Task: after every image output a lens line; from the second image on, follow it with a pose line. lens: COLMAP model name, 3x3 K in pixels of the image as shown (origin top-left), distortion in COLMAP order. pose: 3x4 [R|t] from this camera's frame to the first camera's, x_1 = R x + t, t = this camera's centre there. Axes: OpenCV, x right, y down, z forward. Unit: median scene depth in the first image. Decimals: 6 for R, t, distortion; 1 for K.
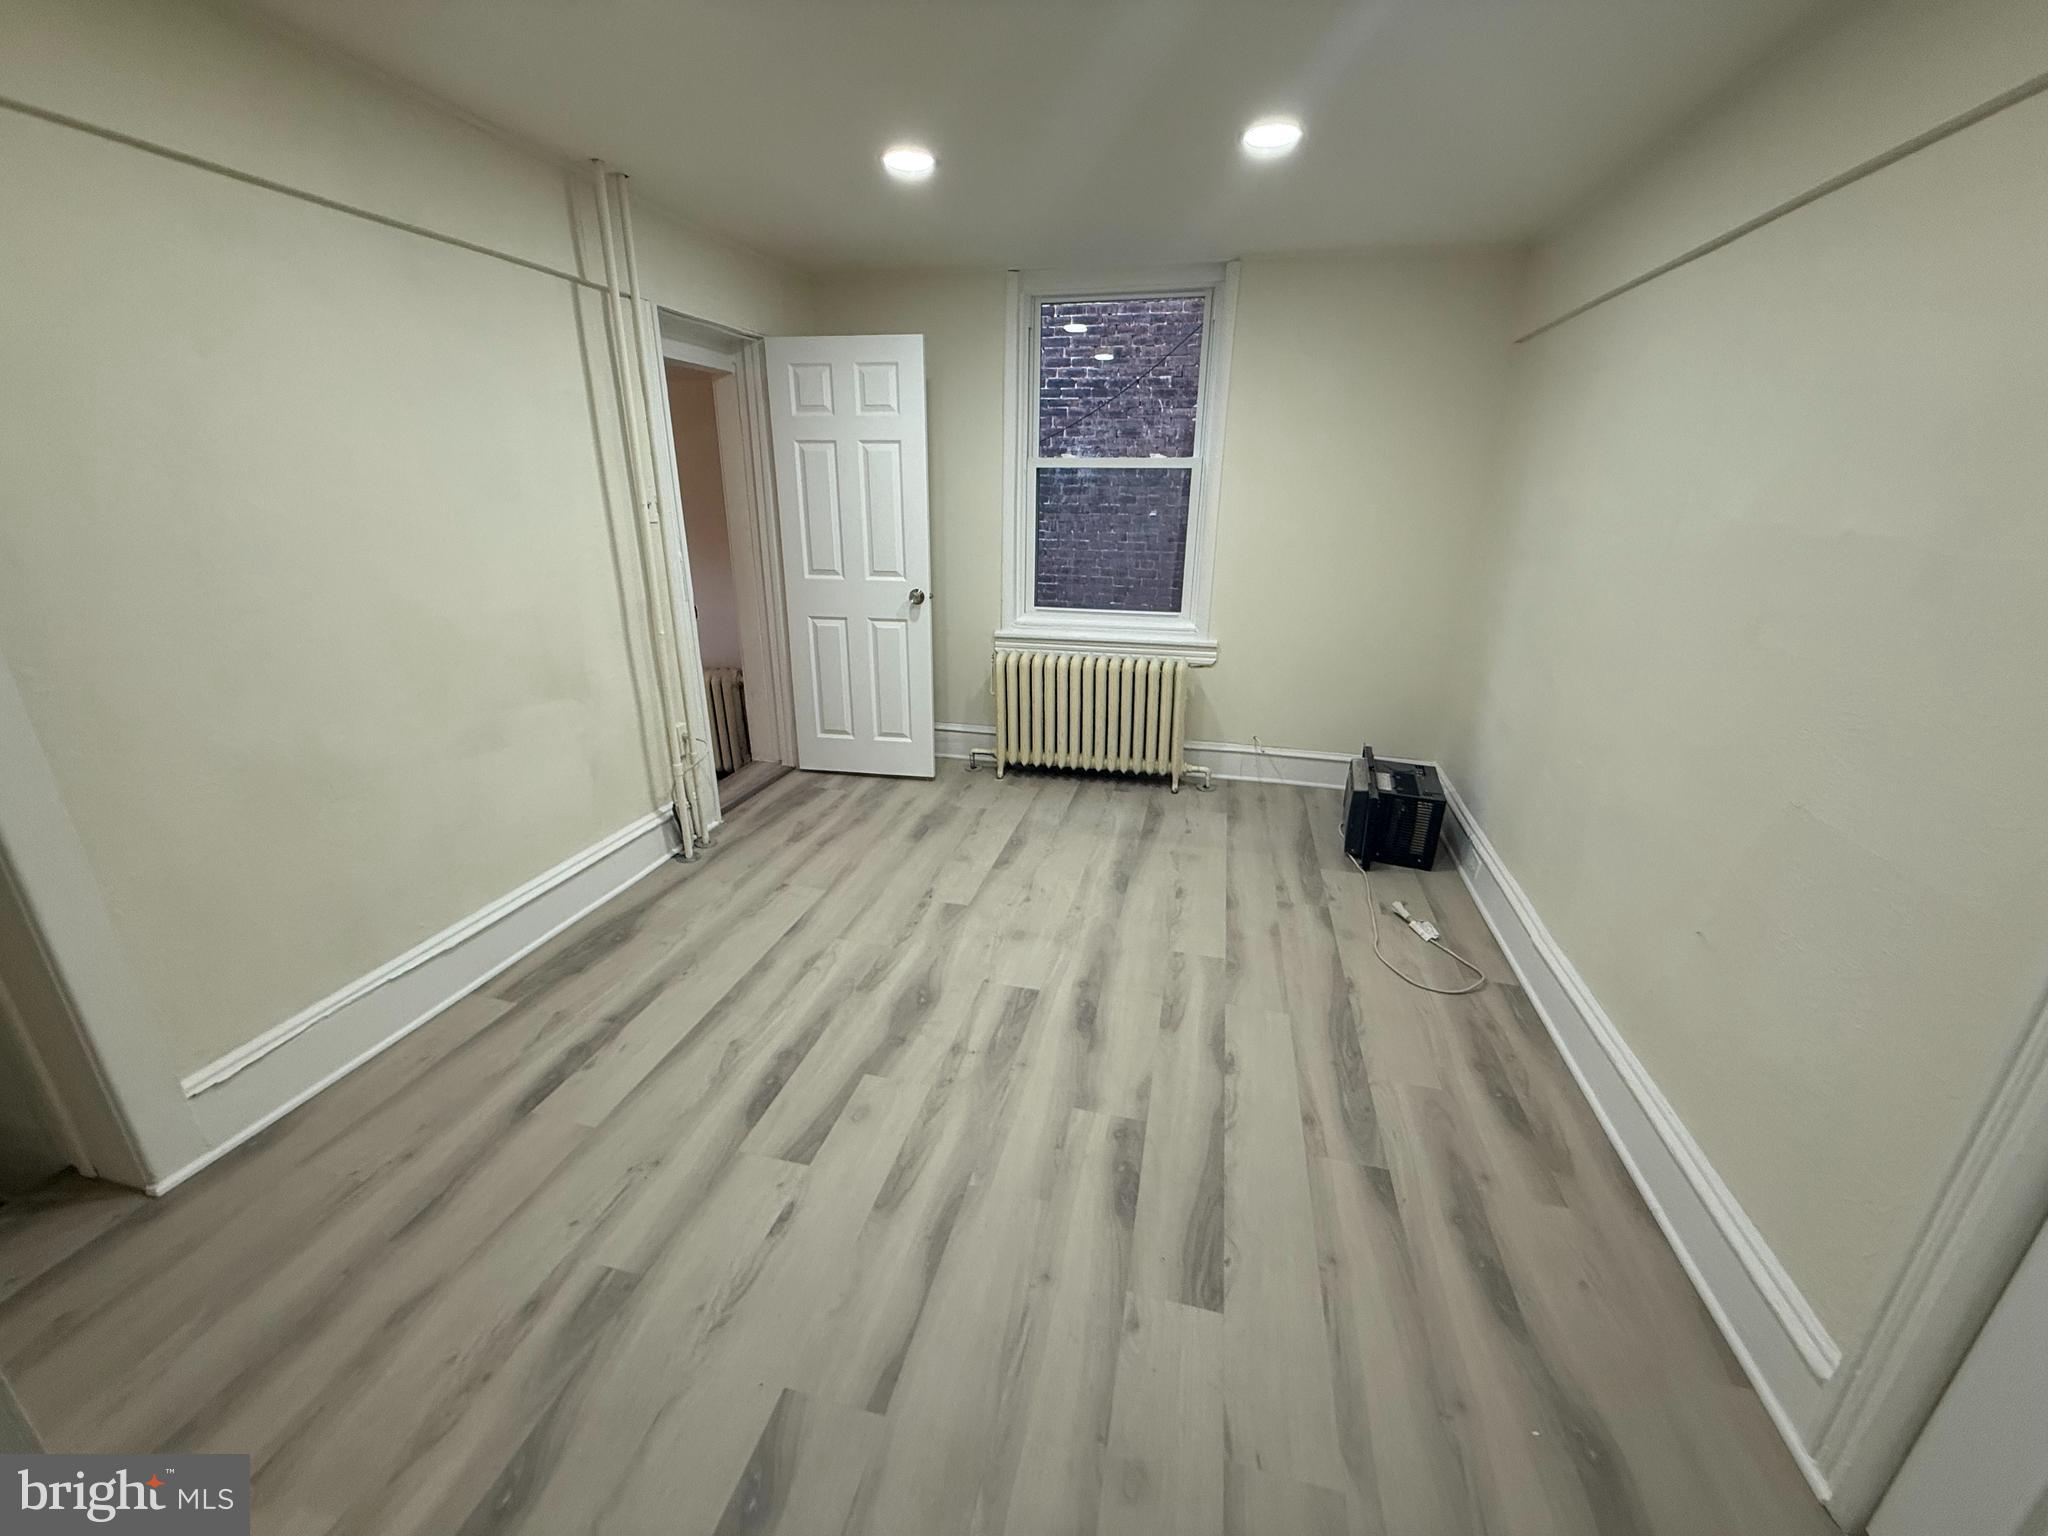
lens RADIAL K [[814.7, 0, 1022.2], [0, 814.7, 770.6], [0, 0, 1]] dist [-0.000979, 0.000363]
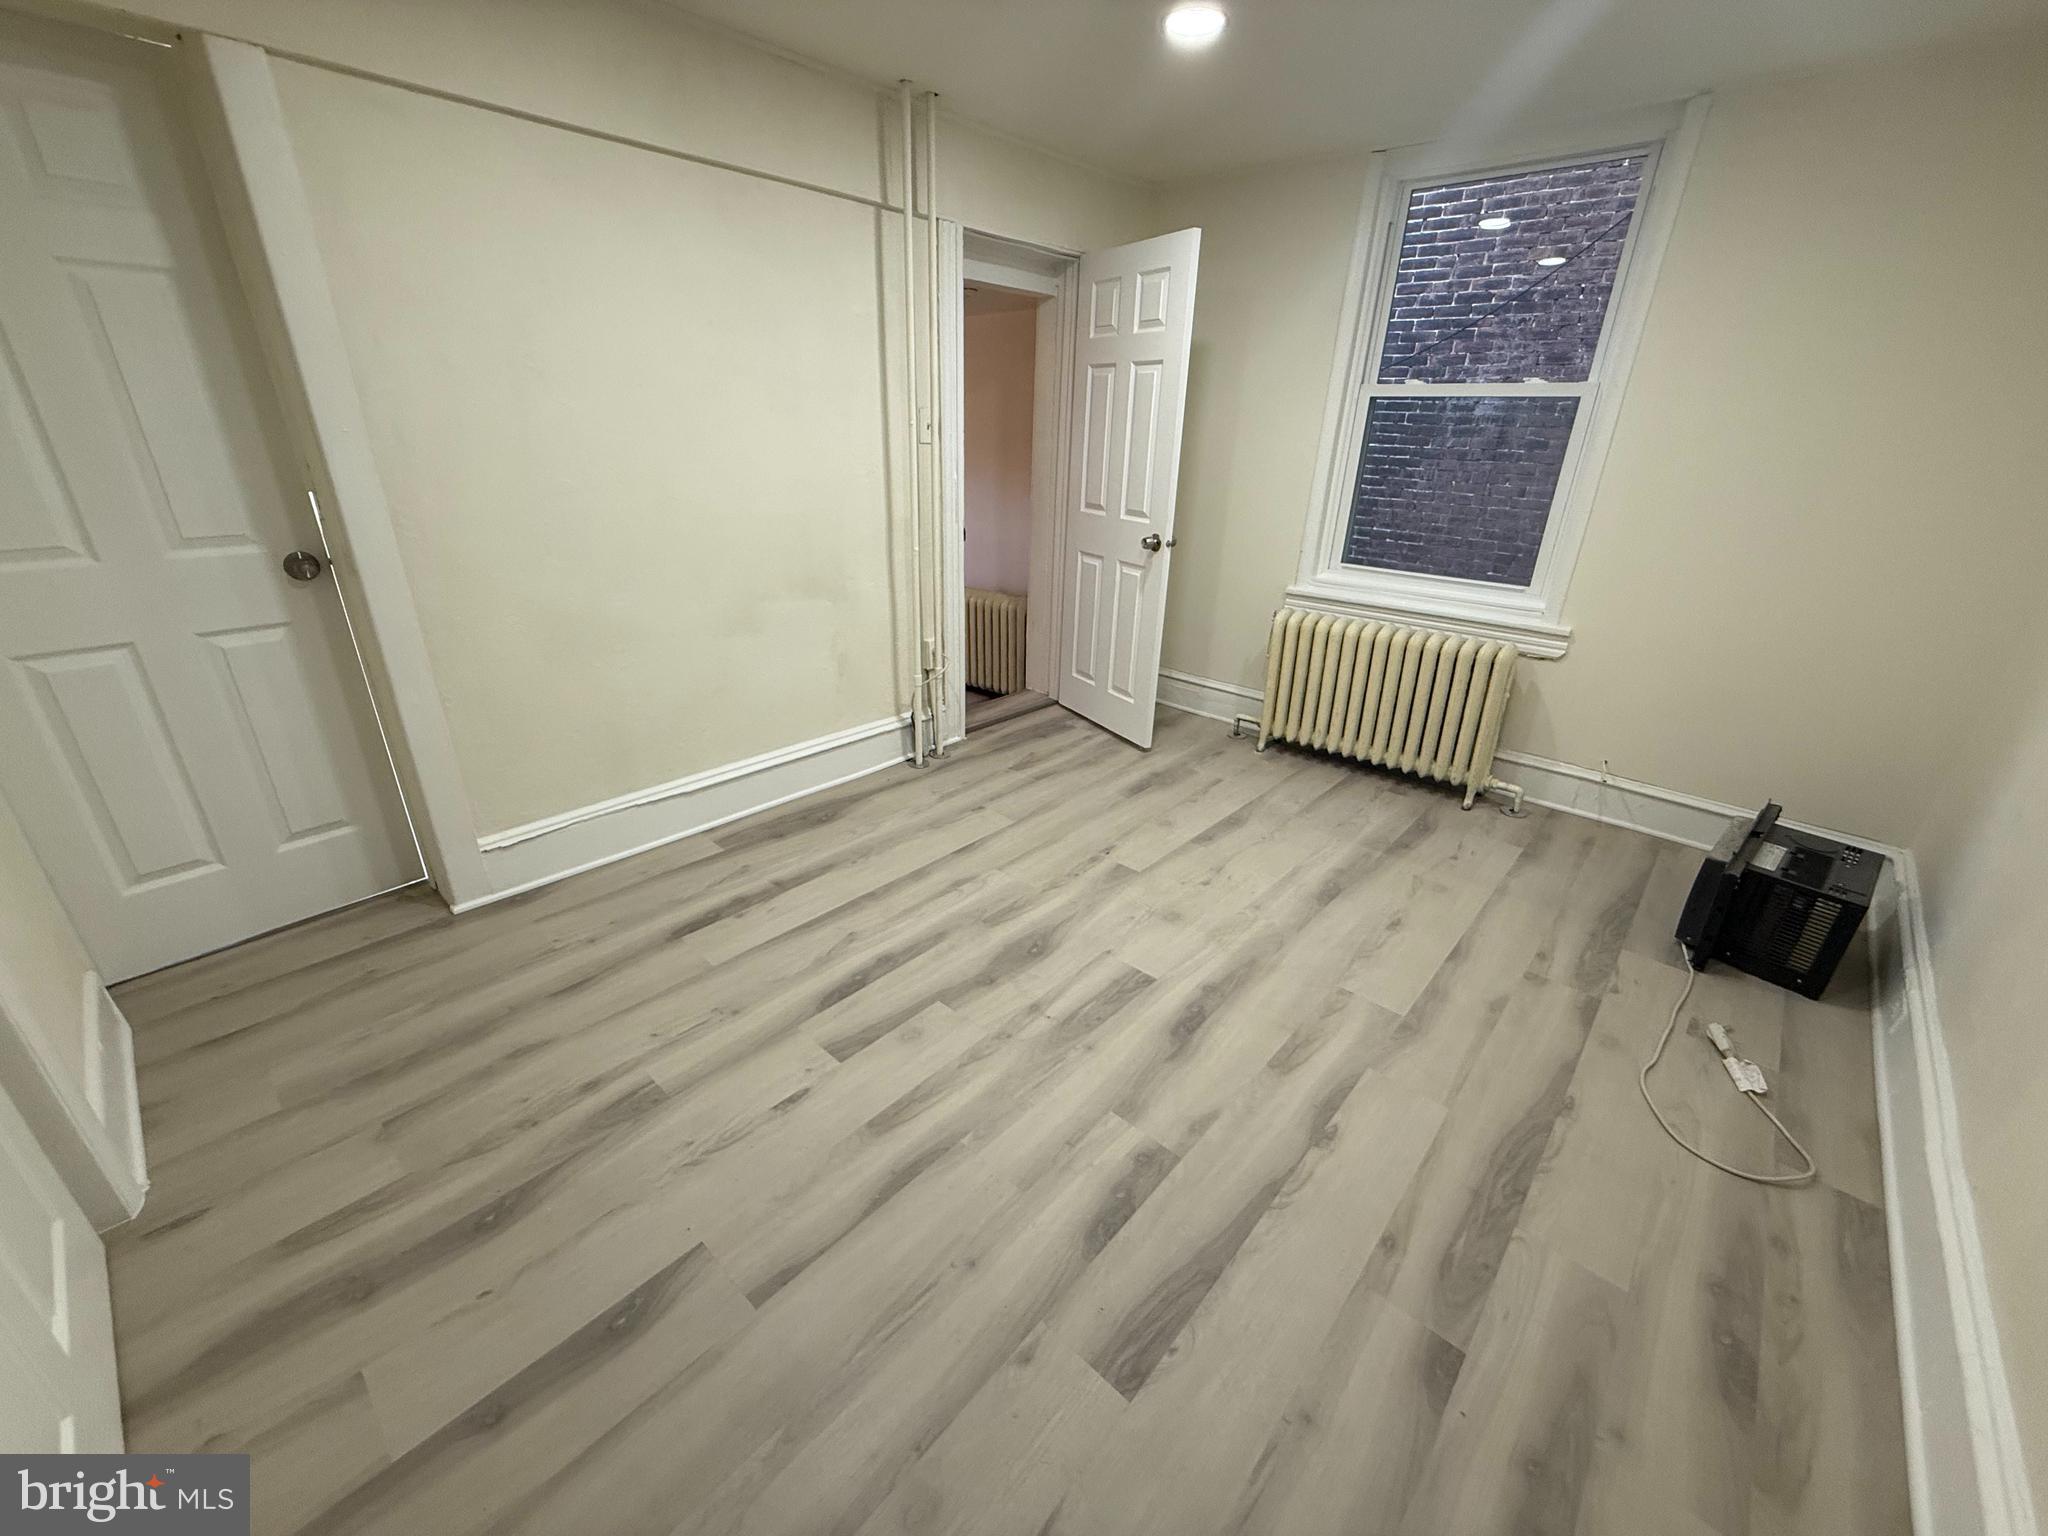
lens RADIAL K [[814.7, 0, 1025.6], [0, 814.7, 772.0], [0, 0, 1]] dist [-0.000979, 0.000363]
pose [[0.876409, 0.203058, -0.436664, 0.236159], [-0.177767, 0.979128, 0.098527, -0.017222], [0.447556, -0.008726, 0.894213, 0.129733]]
